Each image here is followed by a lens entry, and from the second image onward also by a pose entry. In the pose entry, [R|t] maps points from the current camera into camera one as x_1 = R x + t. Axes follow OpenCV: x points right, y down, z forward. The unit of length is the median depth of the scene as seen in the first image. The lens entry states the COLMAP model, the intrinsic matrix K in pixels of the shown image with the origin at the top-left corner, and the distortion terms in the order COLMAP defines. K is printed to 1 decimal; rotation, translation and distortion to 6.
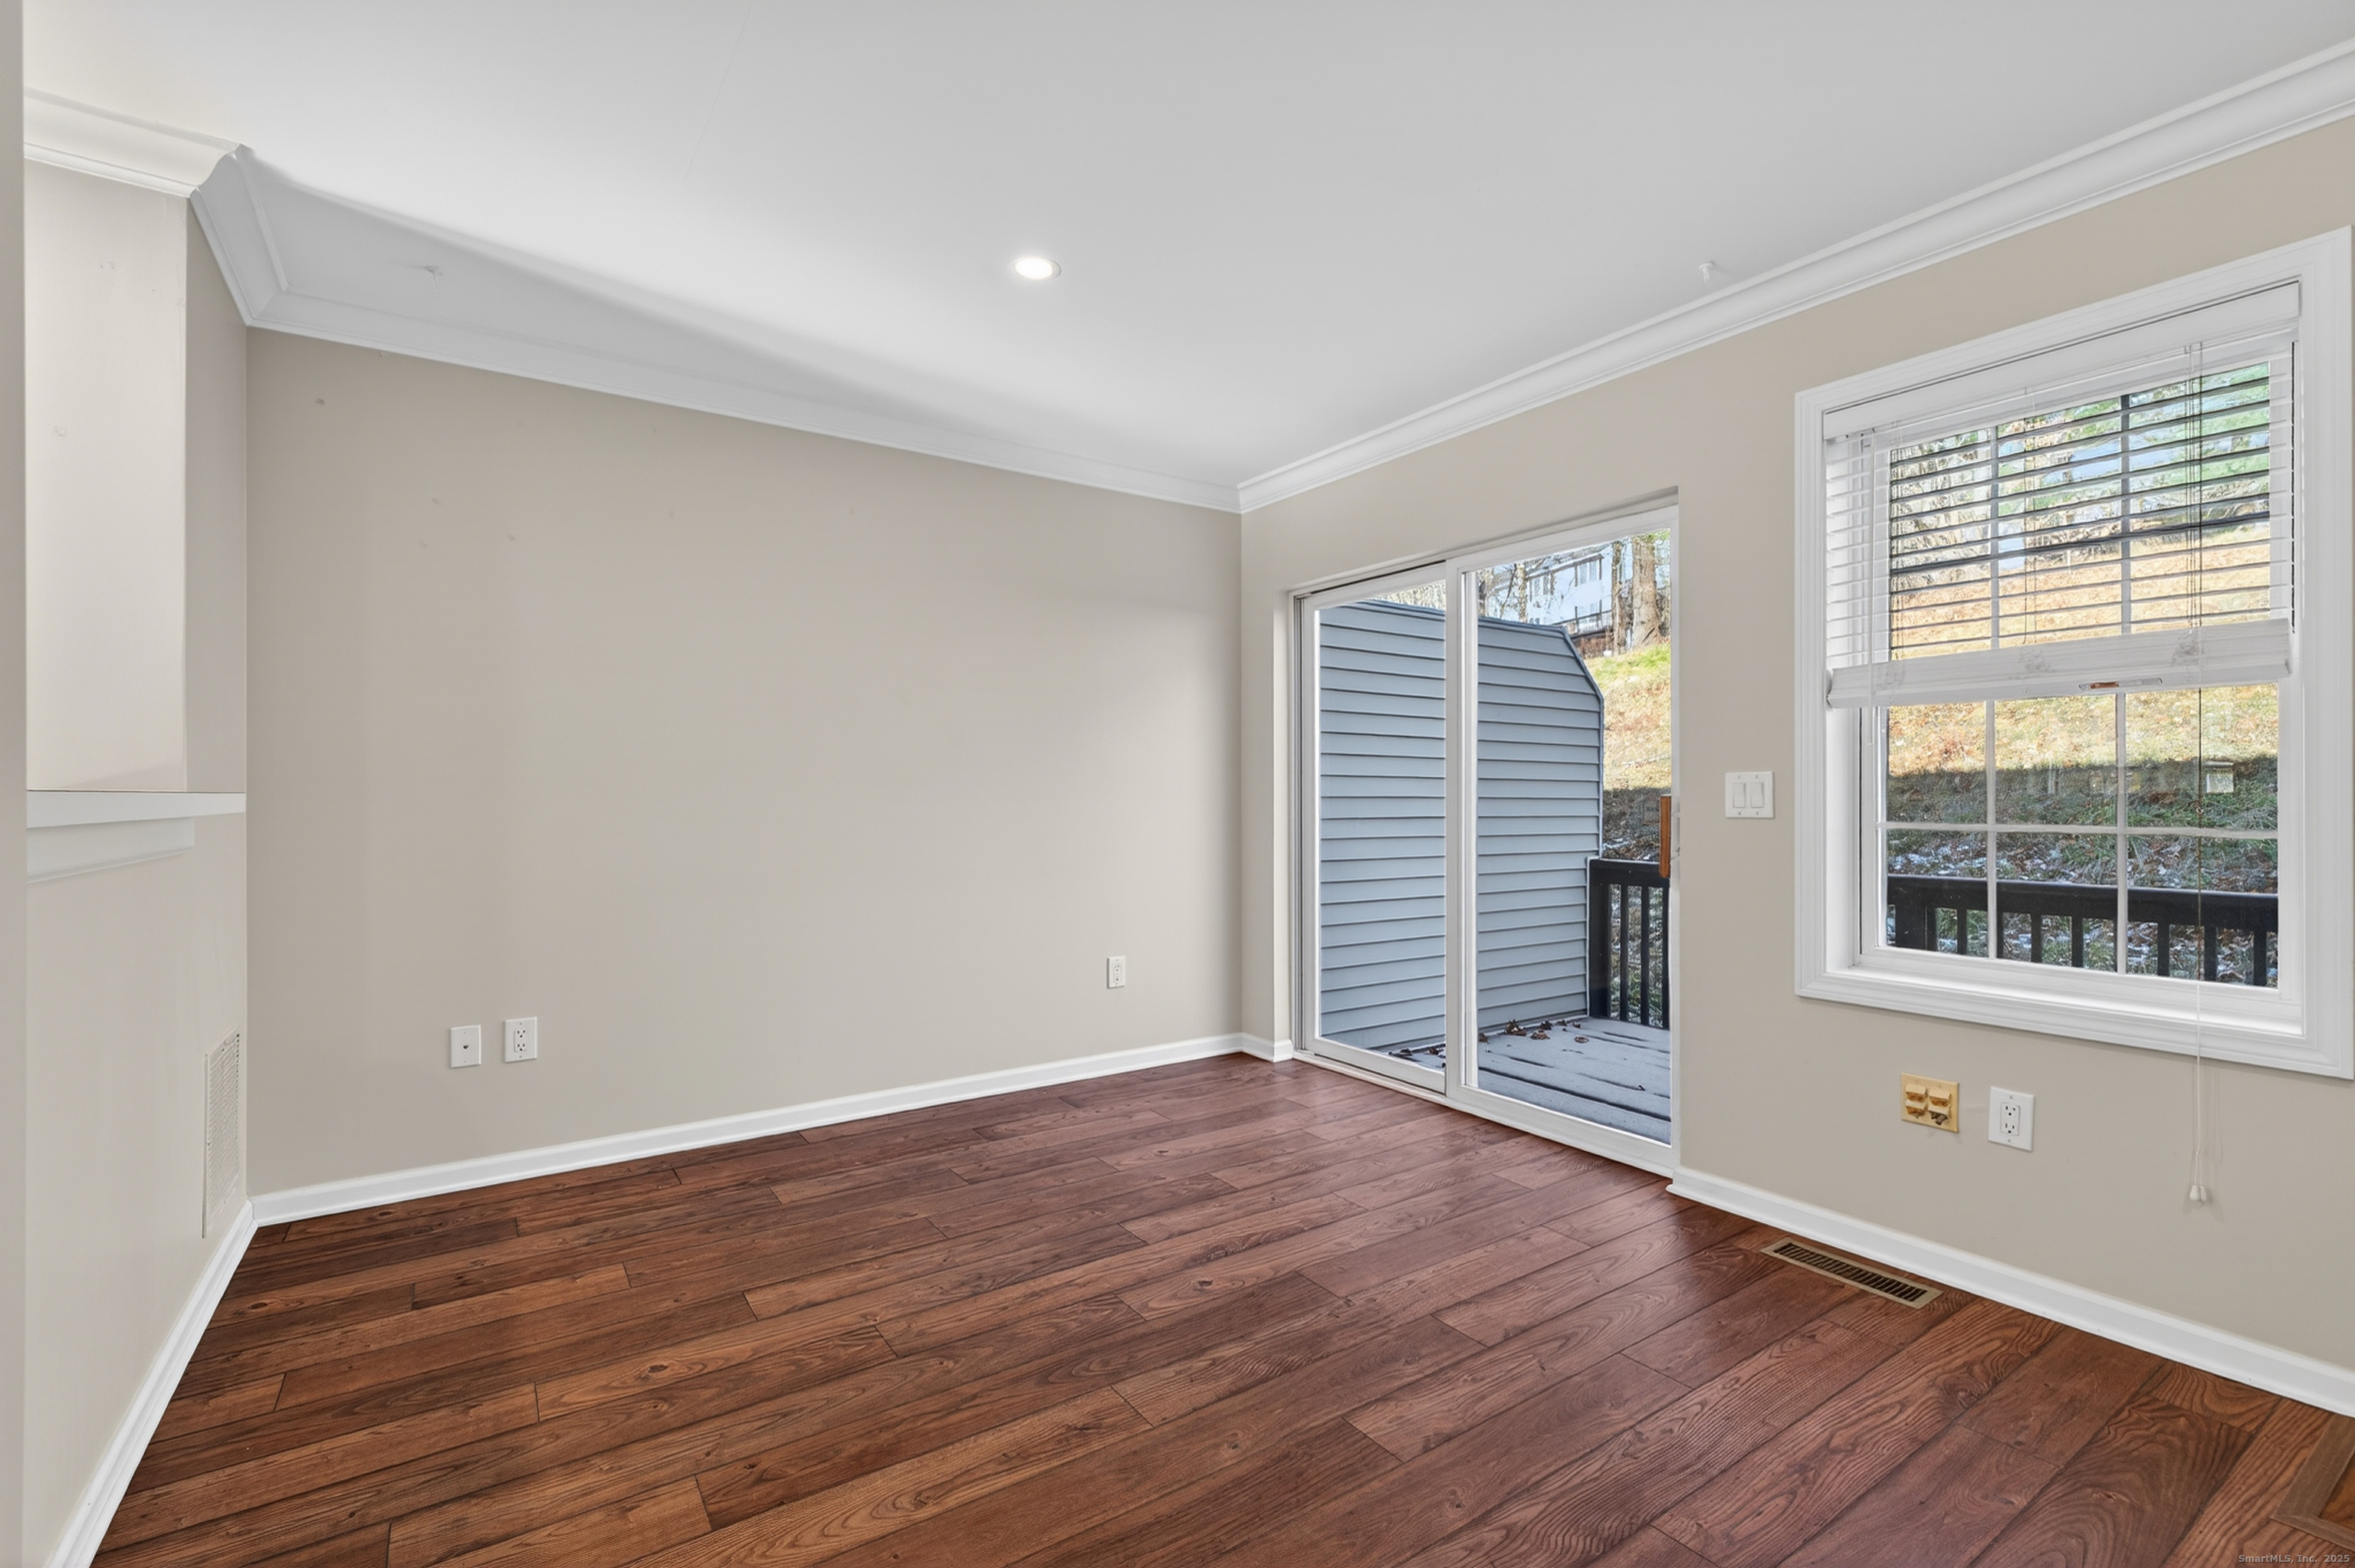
lens RADIAL K [[1038.3, 0, 1184.2], [0, 1038.3, 796.0], [0, 0, 1]] dist [0.003483, -0.002501]
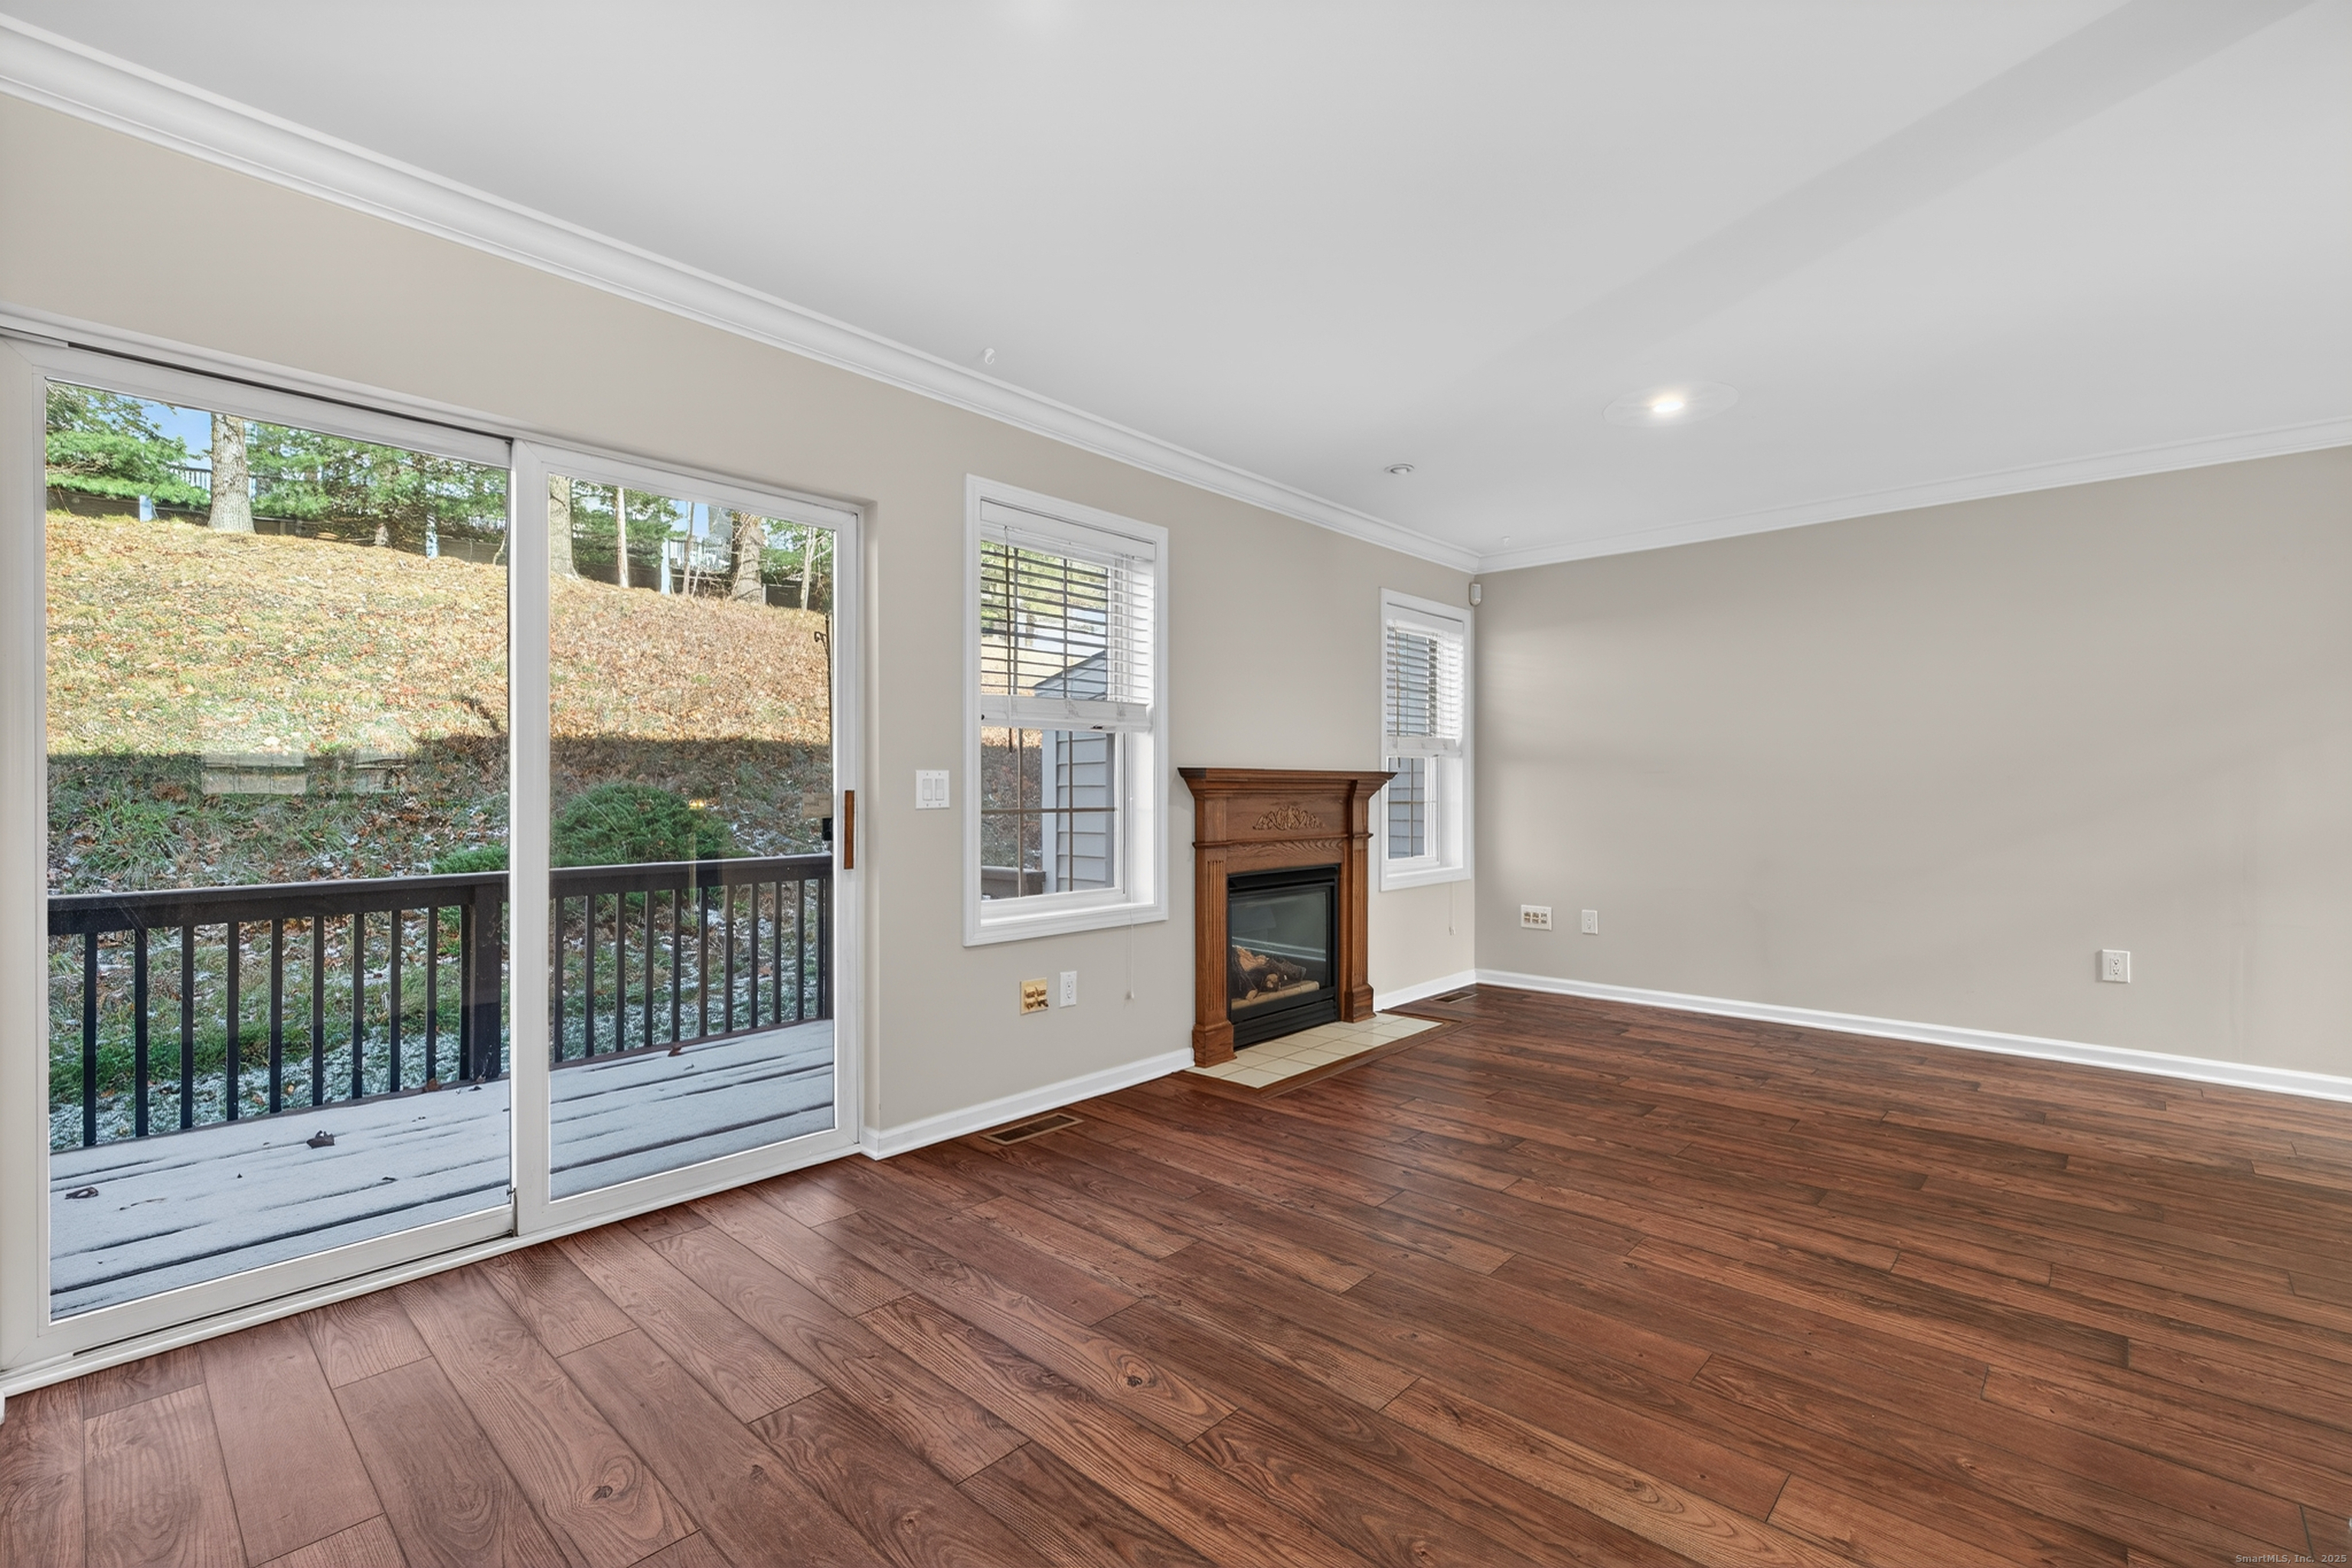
lens RADIAL K [[1037.1, 0, 1179.5], [0, 1037.1, 784.6], [0, 0, 1]] dist [0.003483, -0.002501]
pose [[-0.226816, 0.006873, 0.973913, -0.702762], [0.002372, 0.999976, -0.006504, 0.002205], [-0.973935, 0.000835, -0.226826, 1.023094]]
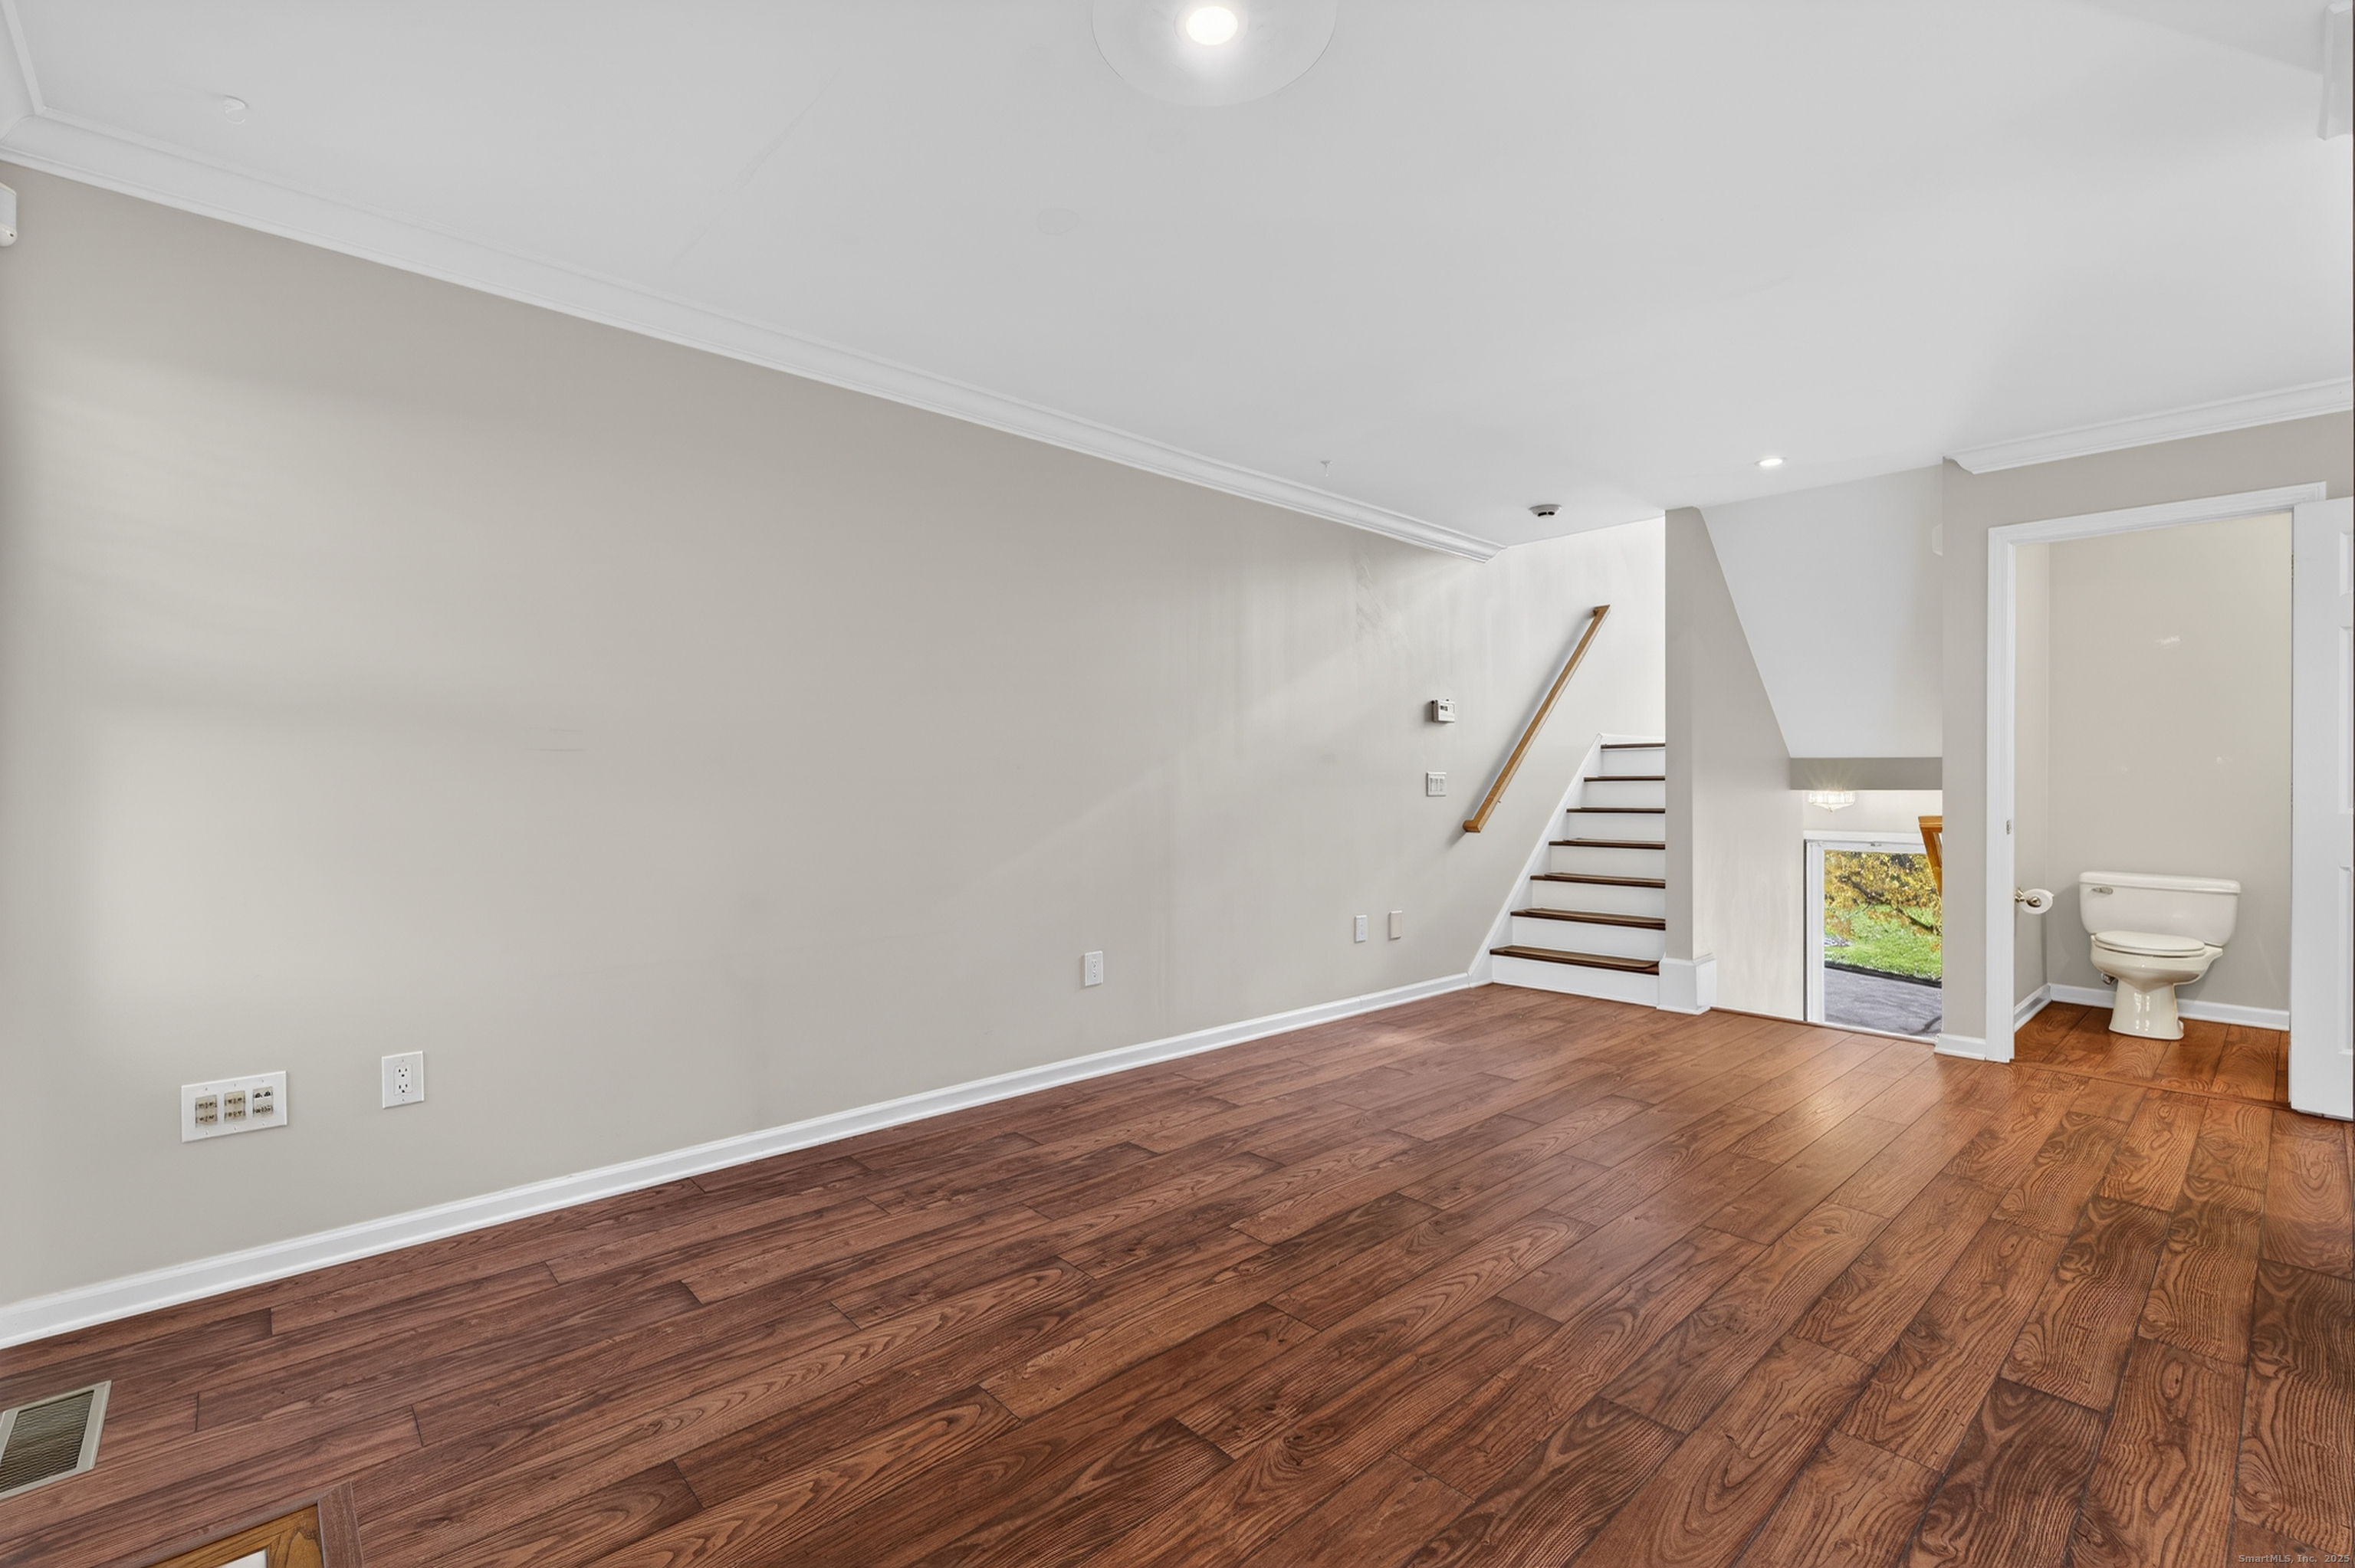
lens RADIAL K [[1038.3, 0, 1184.0], [0, 1038.3, 763.5], [0, 0, 1]] dist [0.003483, -0.002501]
pose [[-0.989446, 0.001536, -0.144897, 0.572814], [0.004012, 0.999851, -0.016800, 0.001757], [0.144849, -0.017204, -0.989304, 0.783328]]
